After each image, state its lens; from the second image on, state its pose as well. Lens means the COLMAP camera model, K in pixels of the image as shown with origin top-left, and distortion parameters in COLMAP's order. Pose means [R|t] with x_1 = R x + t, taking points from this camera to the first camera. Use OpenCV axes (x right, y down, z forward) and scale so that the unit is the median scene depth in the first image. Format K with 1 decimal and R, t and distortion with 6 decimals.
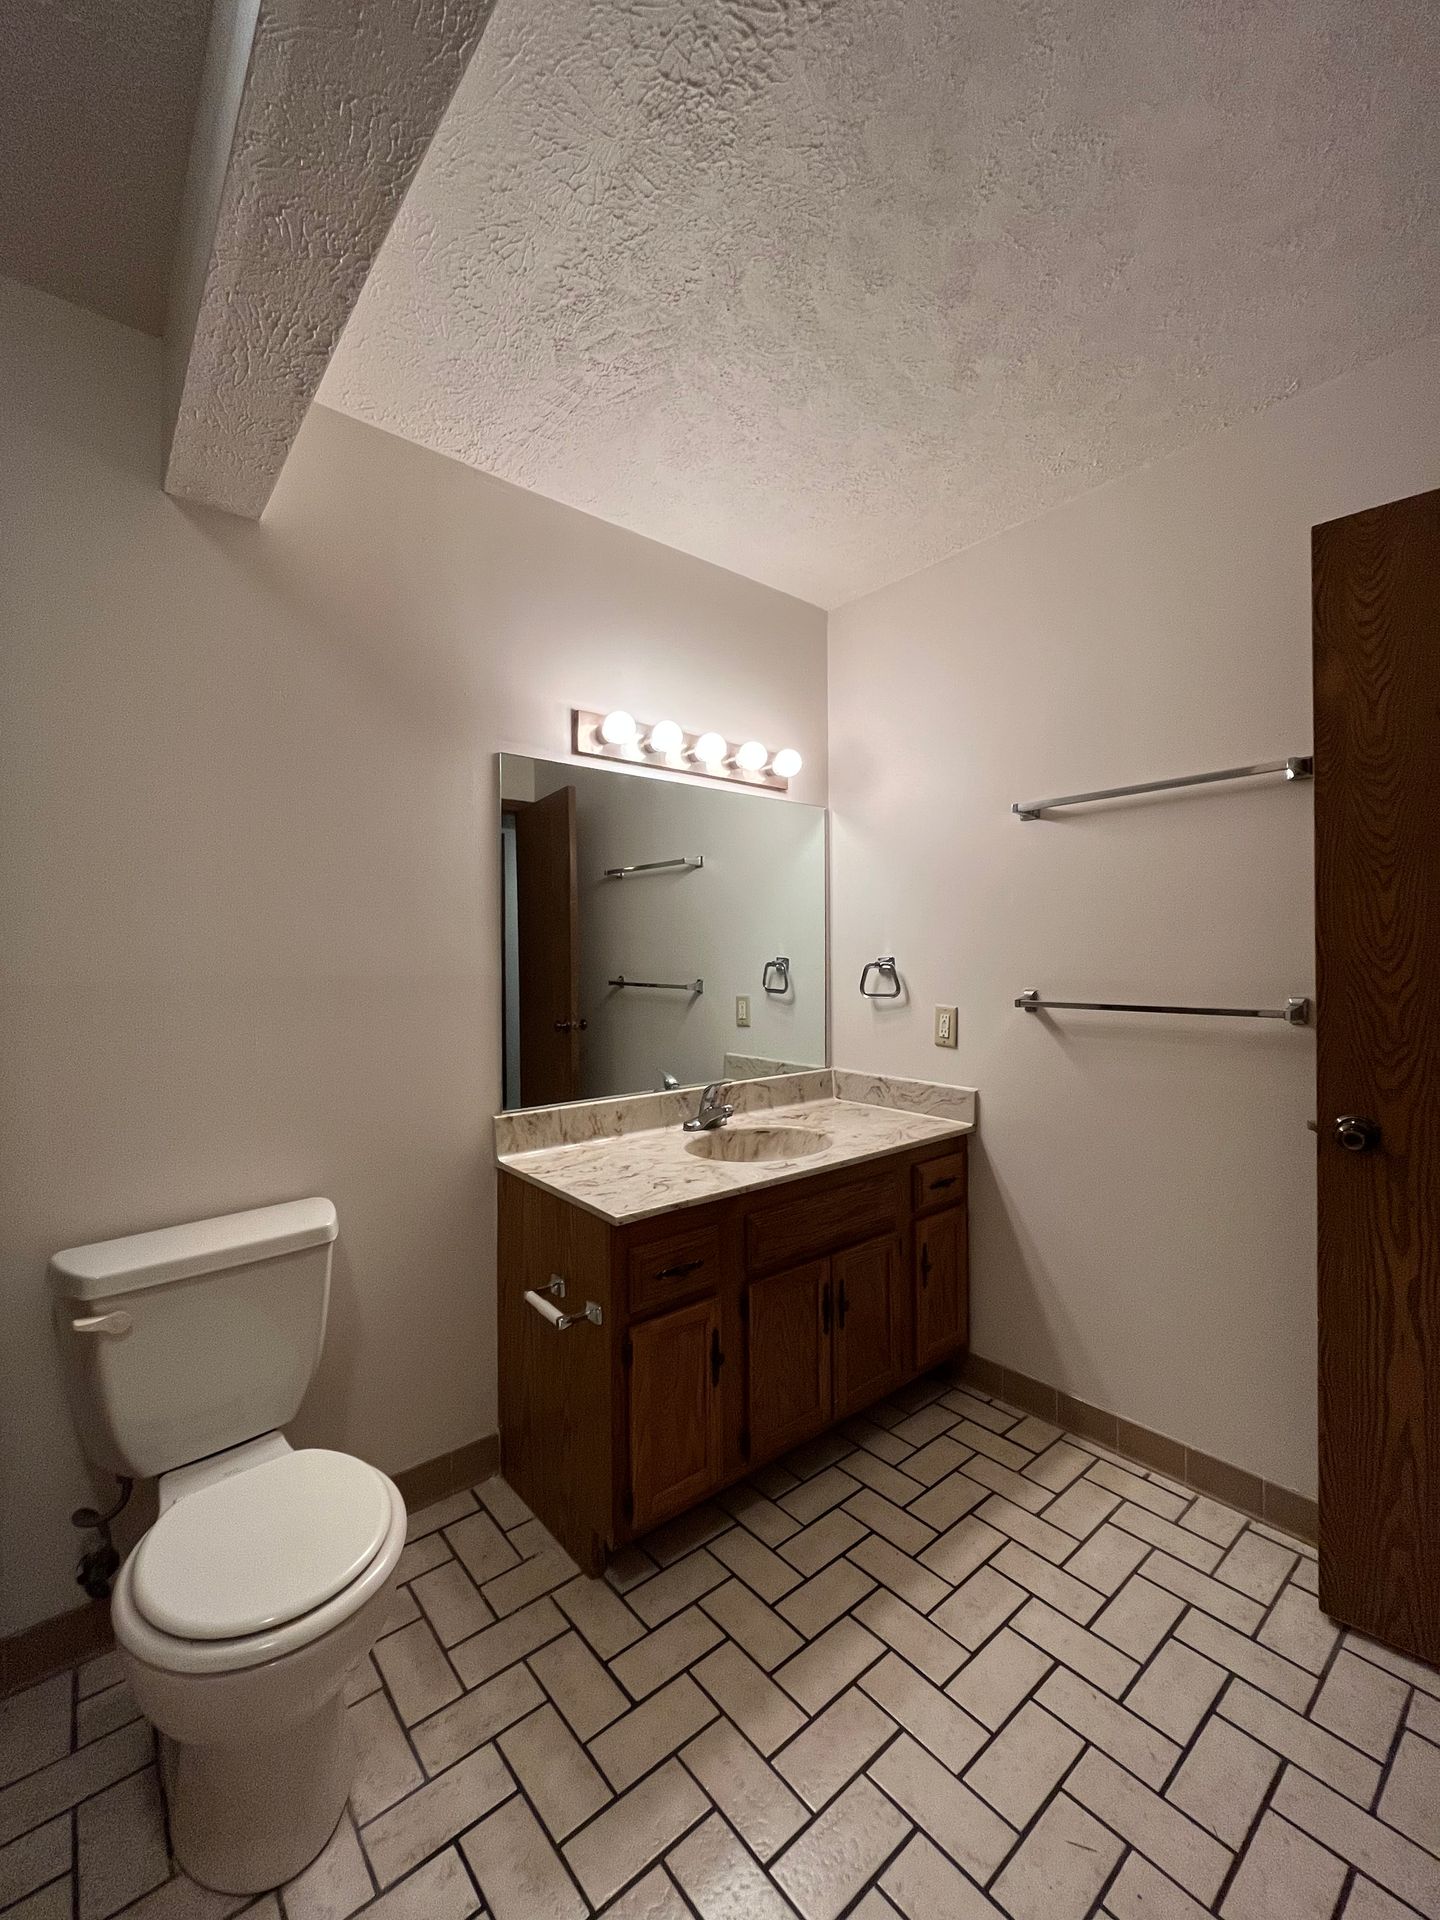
lens RADIAL K [[783.7, 0, 718.2], [0, 783.7, 958.5], [0, 0, 1]] dist [-0.002994, 0.000491]
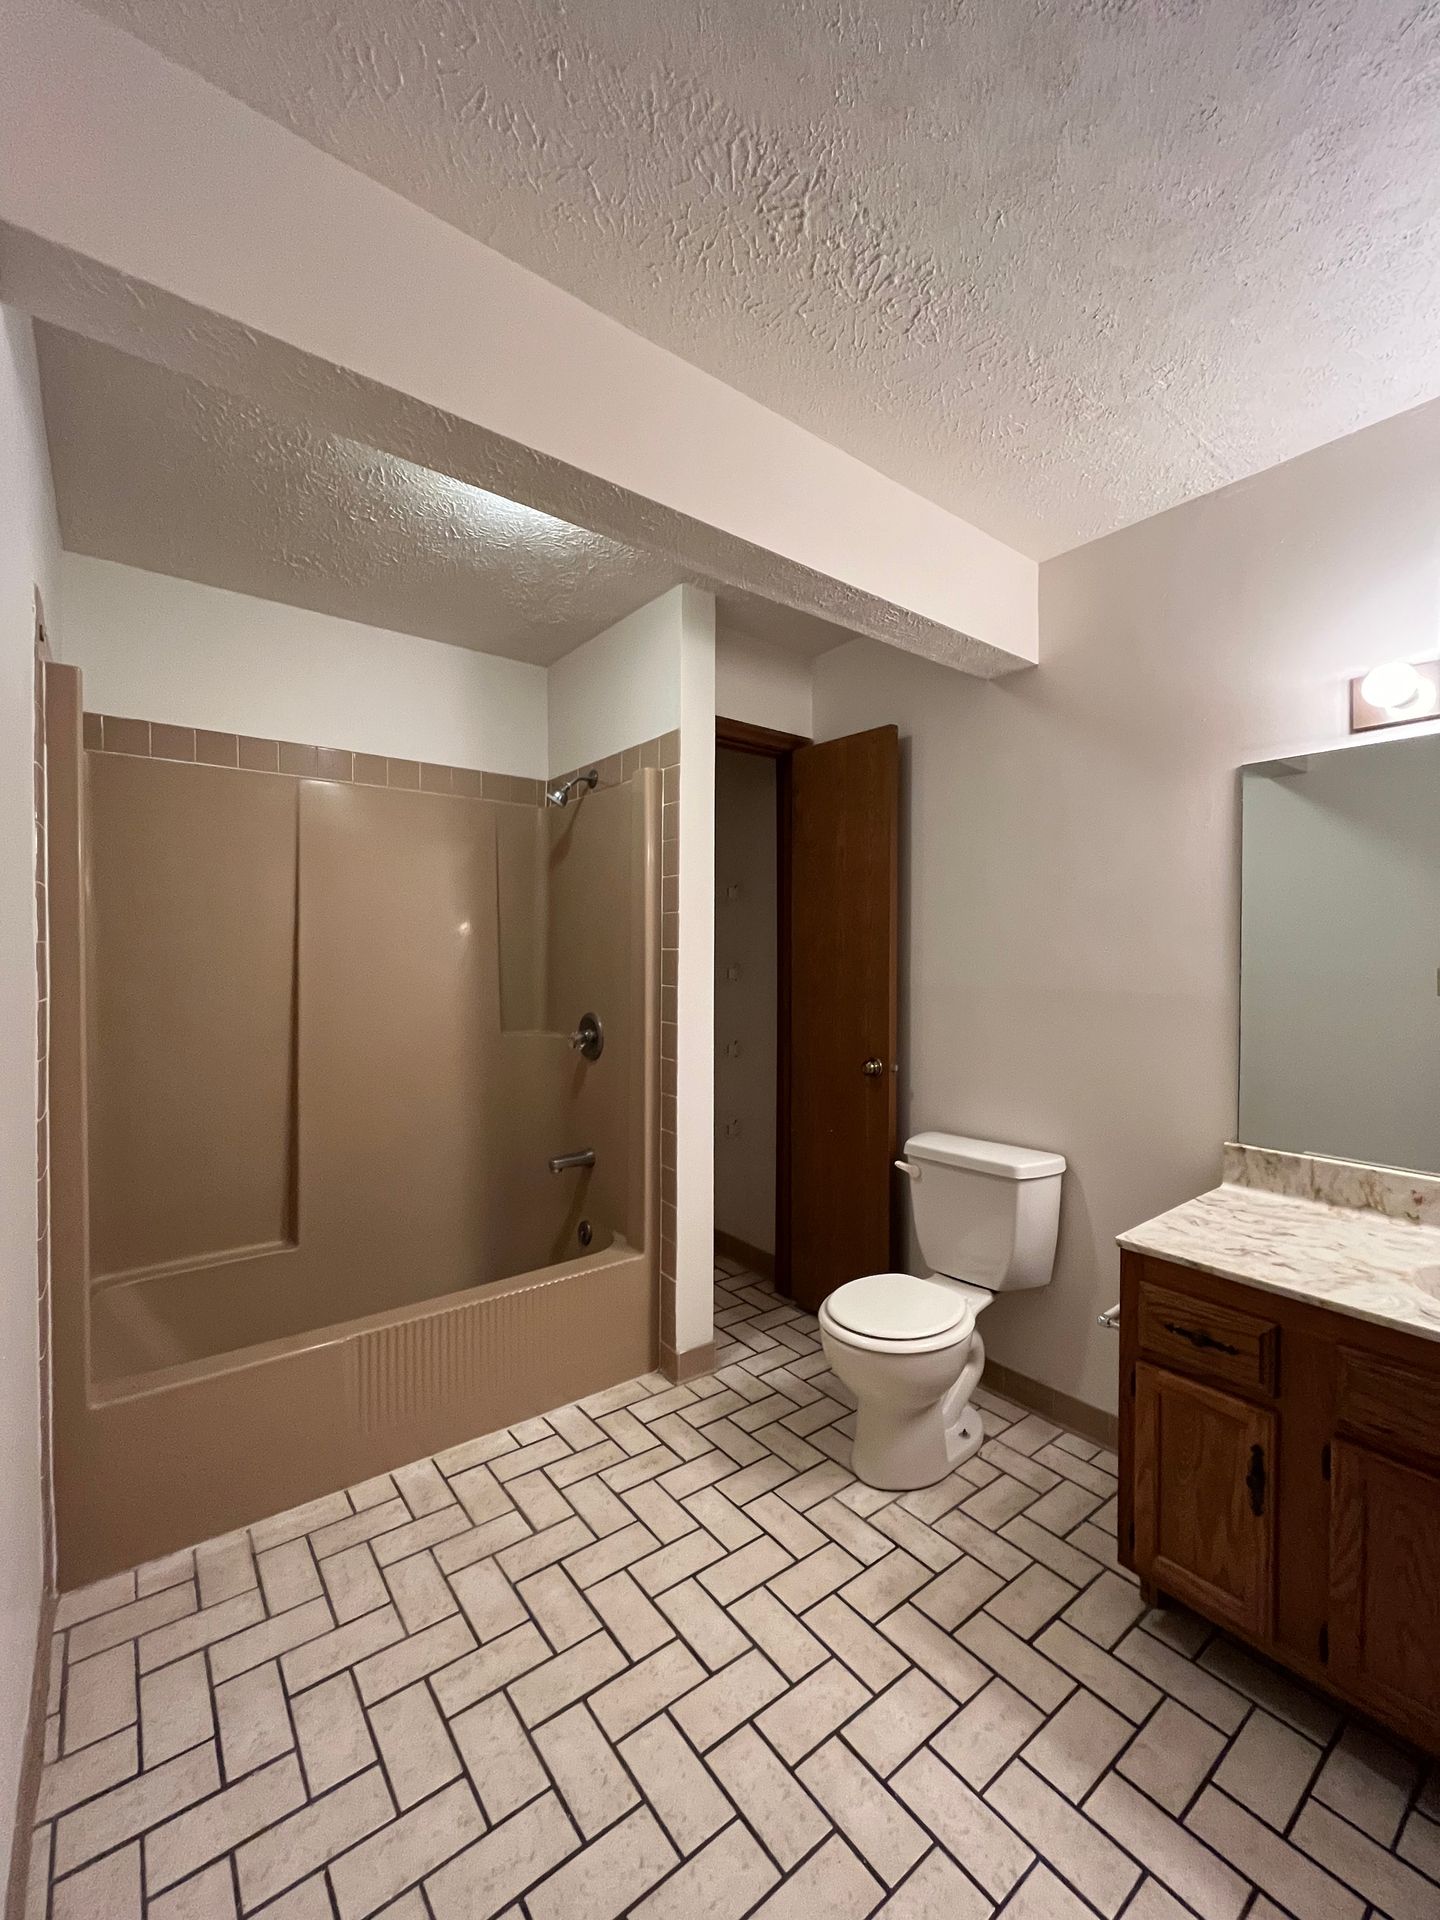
lens RADIAL K [[783.7, 0, 718.6], [0, 783.7, 958.5], [0, 0, 1]] dist [-0.002994, 0.000491]
pose [[-0.038340, 0.010005, -0.999215, 0.845868], [-0.007798, 0.999916, 0.010311, -0.038761], [0.999234, 0.008187, -0.038259, 0.478239]]
